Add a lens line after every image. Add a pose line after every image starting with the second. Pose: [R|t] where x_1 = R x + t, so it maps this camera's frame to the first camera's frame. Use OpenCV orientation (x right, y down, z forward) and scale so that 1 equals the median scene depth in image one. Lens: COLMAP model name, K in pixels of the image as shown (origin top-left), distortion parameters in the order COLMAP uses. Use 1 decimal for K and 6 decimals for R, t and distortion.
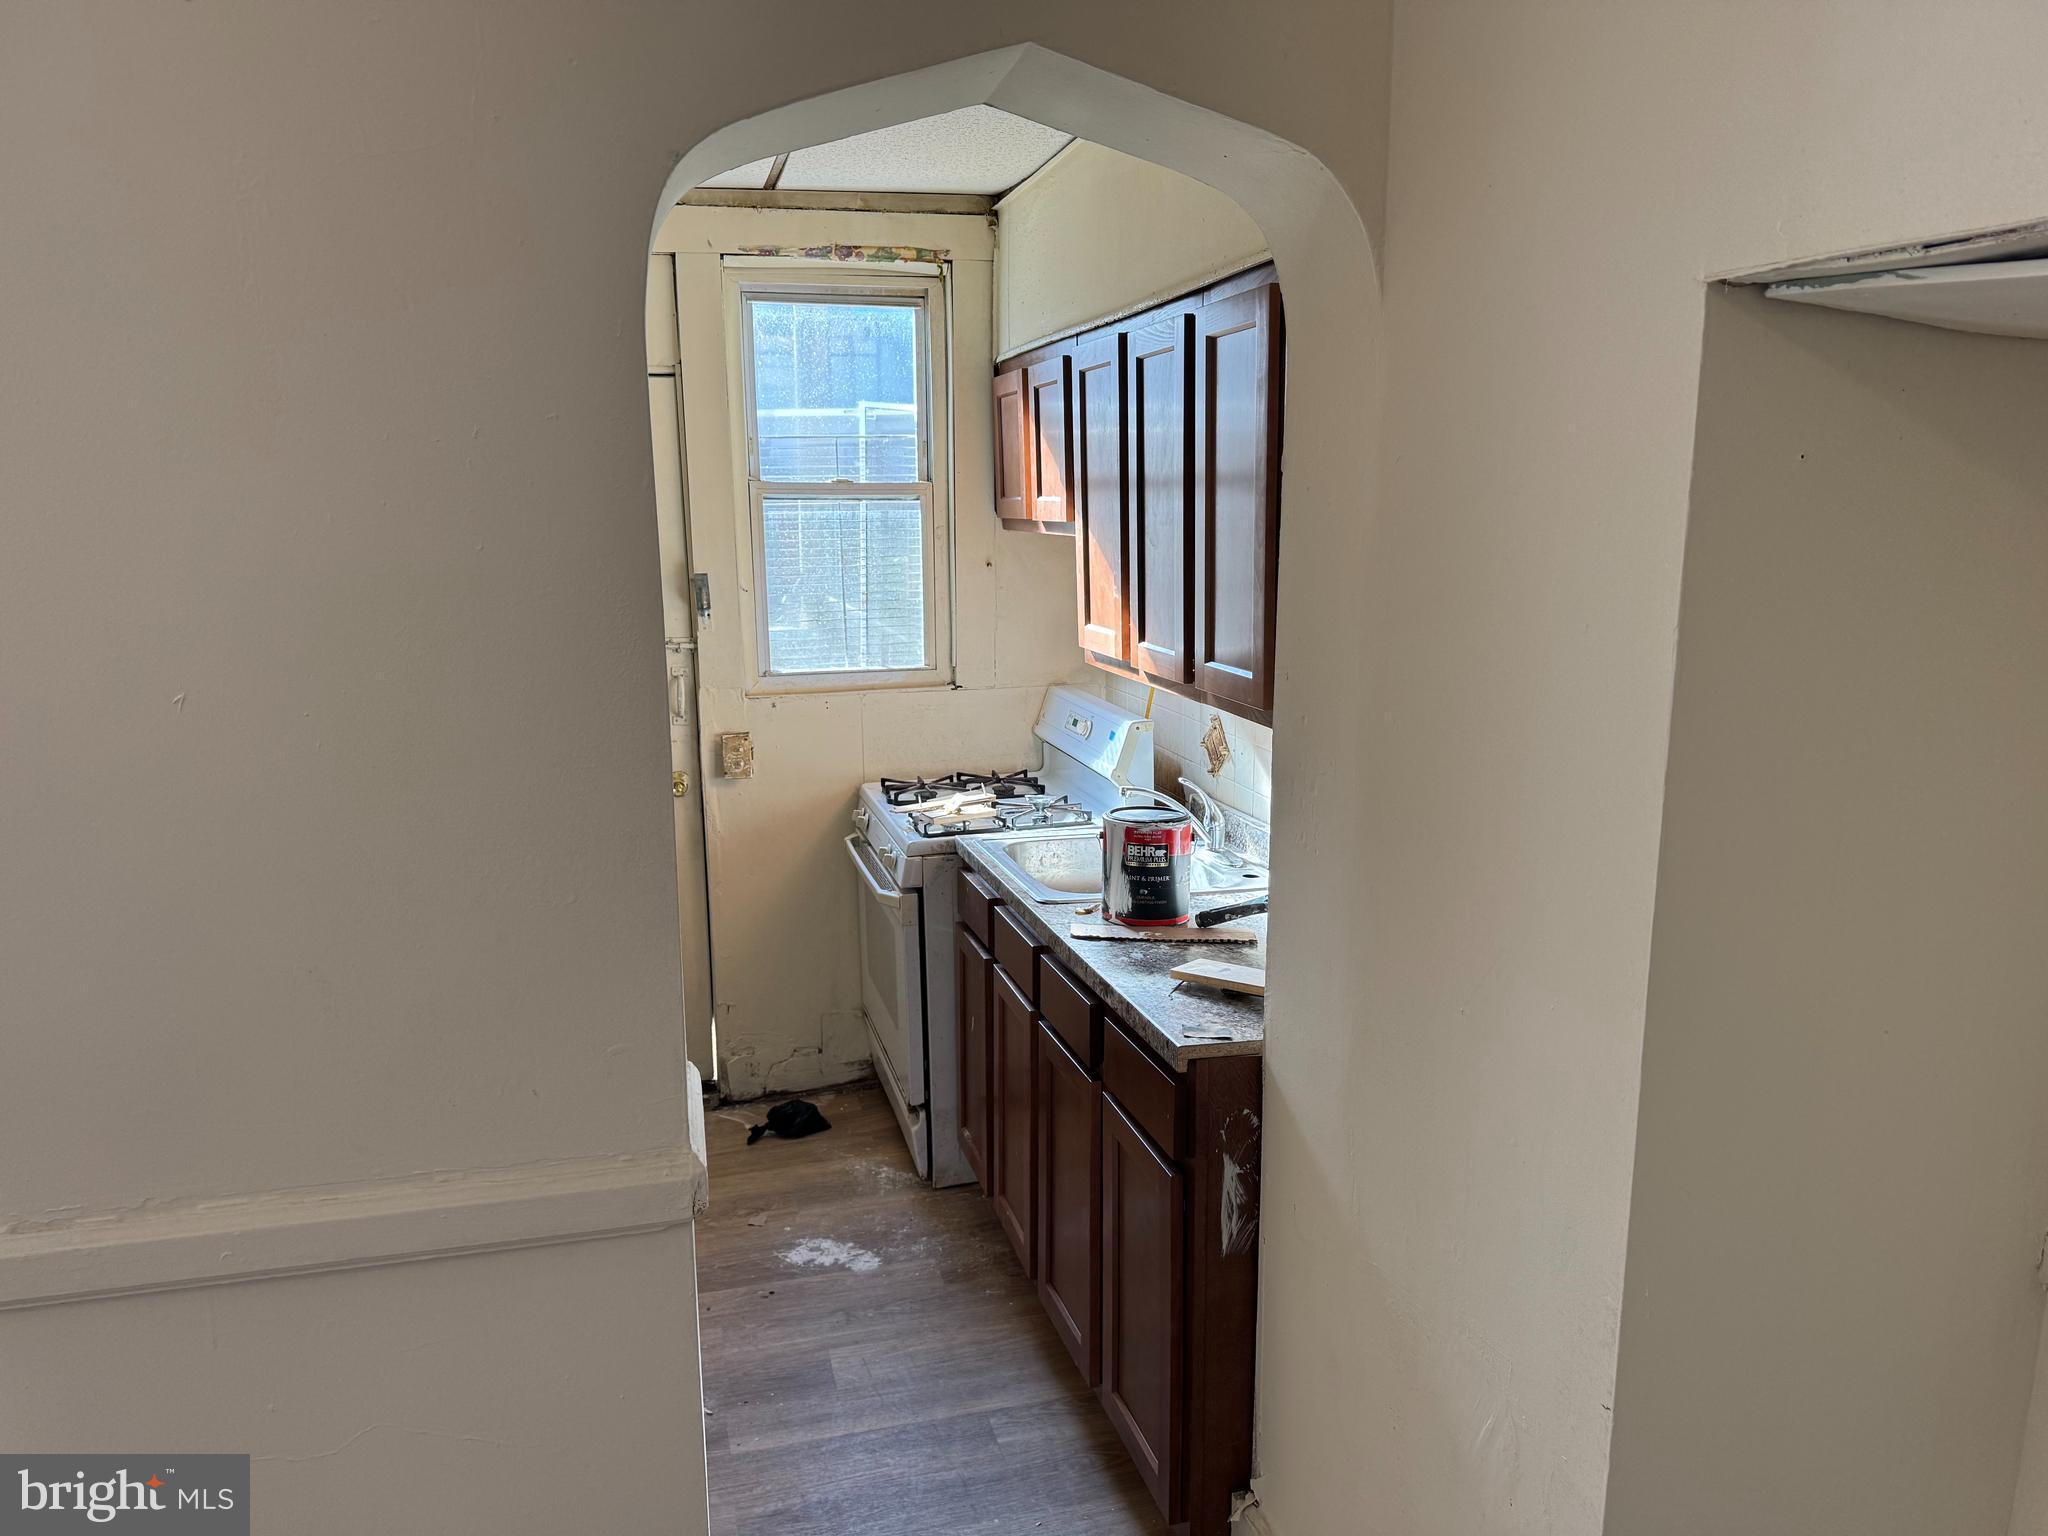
lens RADIAL K [[1454.6, 0, 990.2], [0, 1454.6, 771.7], [0, 0, 1]] dist [0.186575, -0.412801]
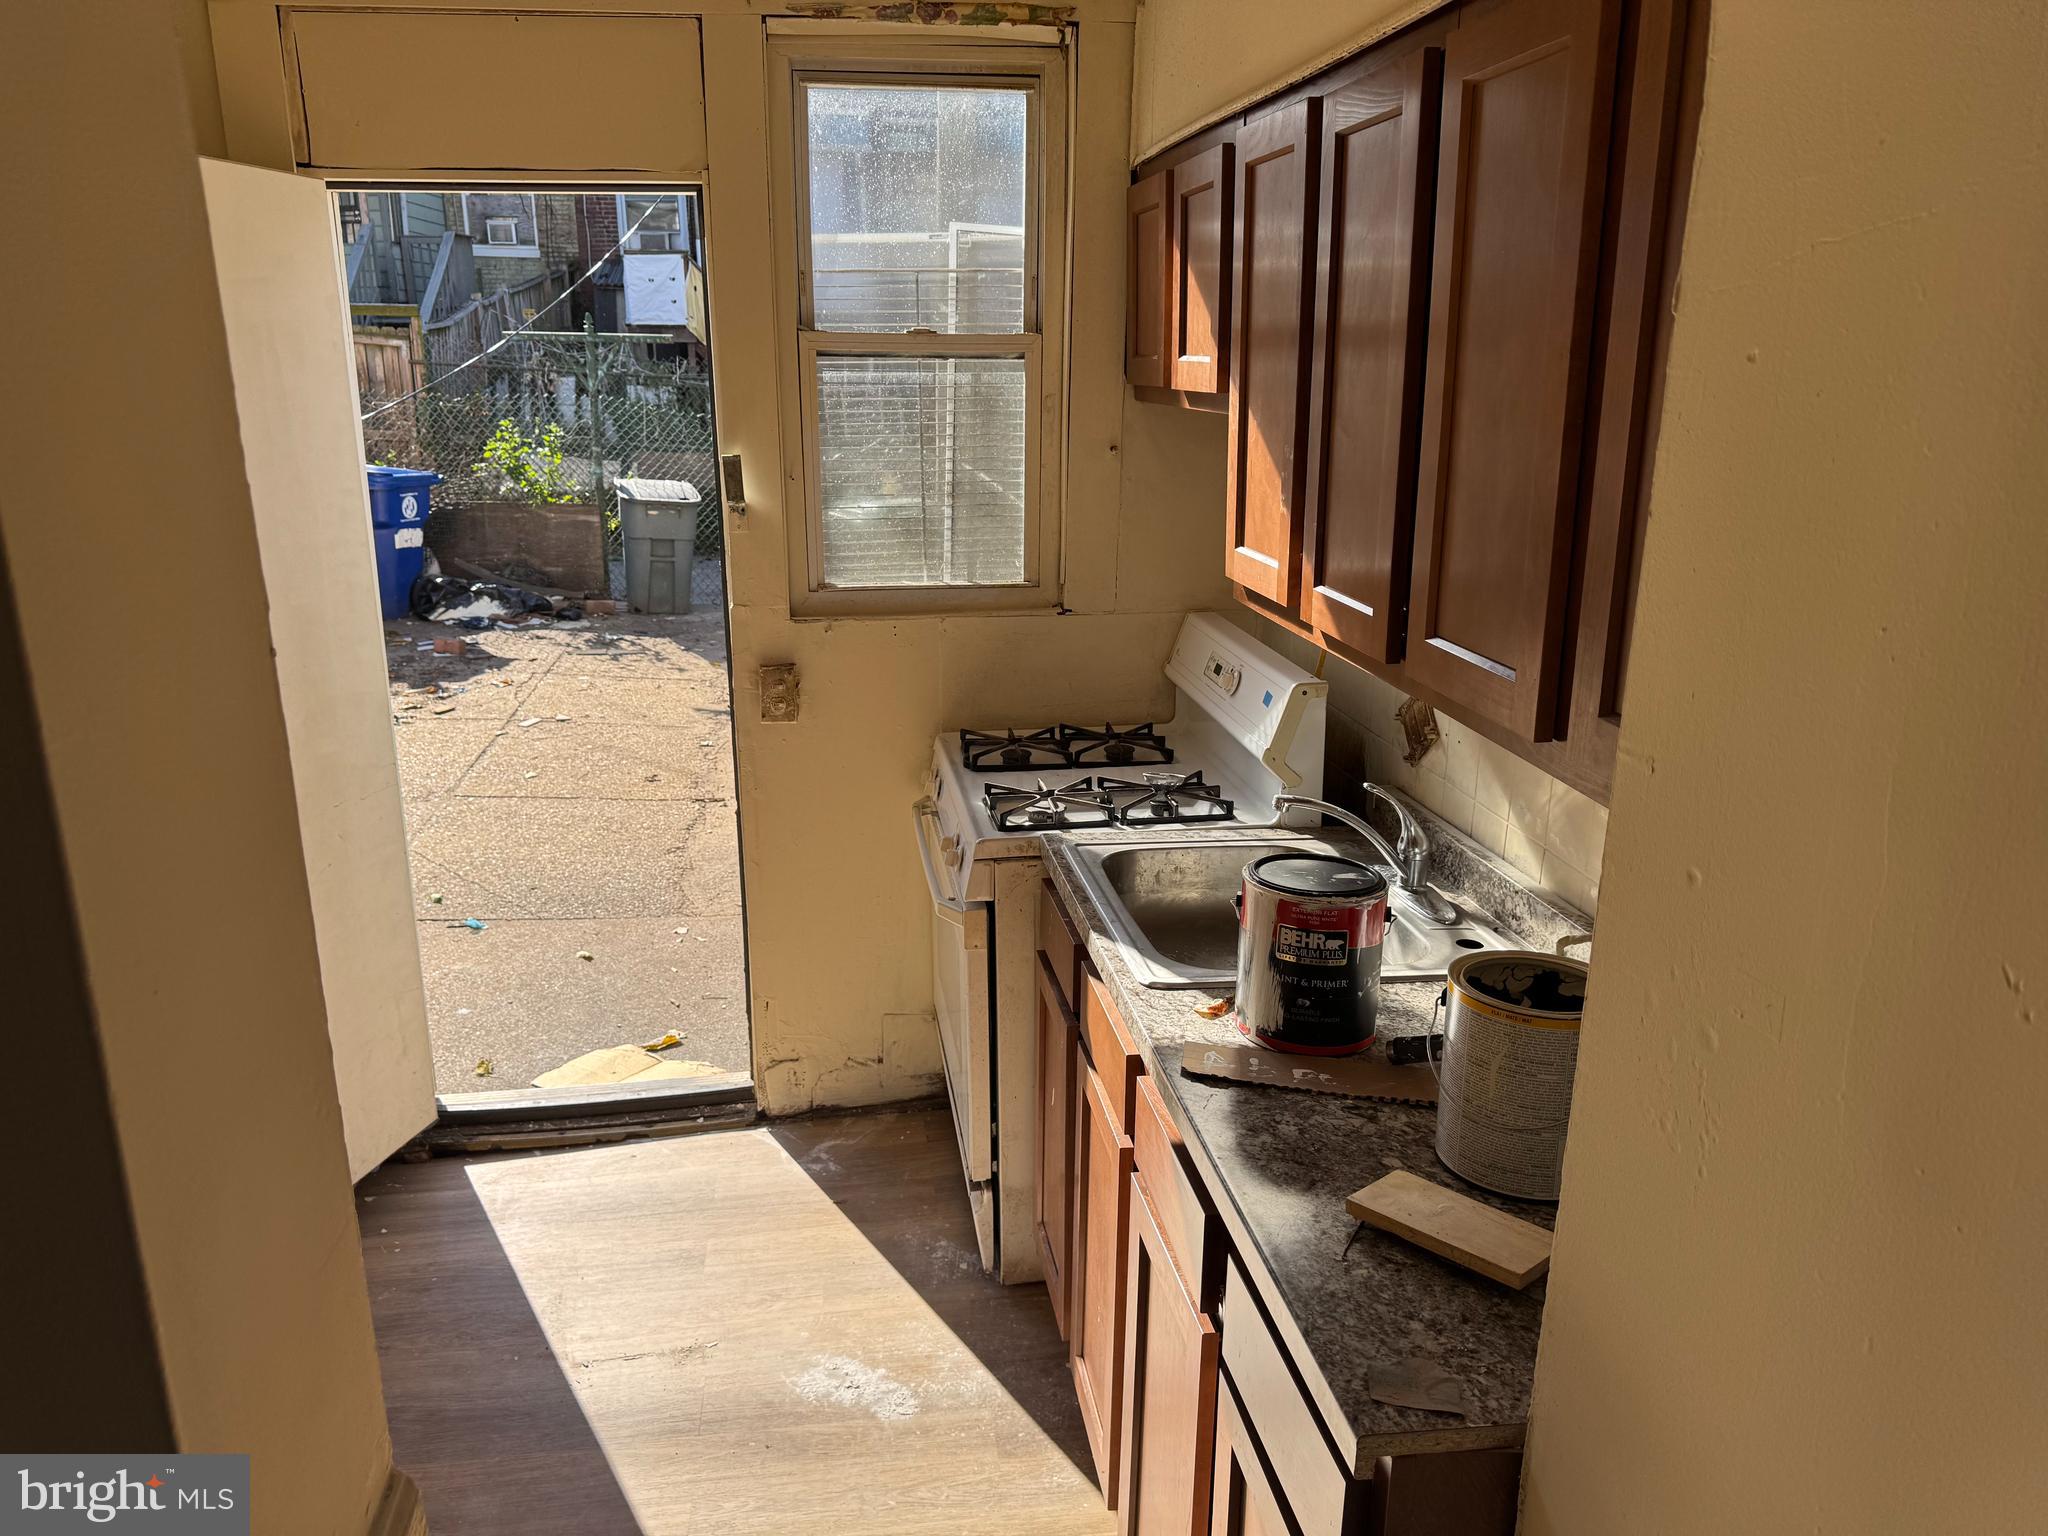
lens RADIAL K [[1454.6, 0, 990.2], [0, 1454.6, 771.7], [0, 0, 1]] dist [0.186575, -0.412801]
pose [[0.993921, 0.041281, -0.102061, 0.022309], [-0.031609, 0.995010, 0.094633, -0.051171], [0.105458, -0.090831, 0.990267, 0.259210]]
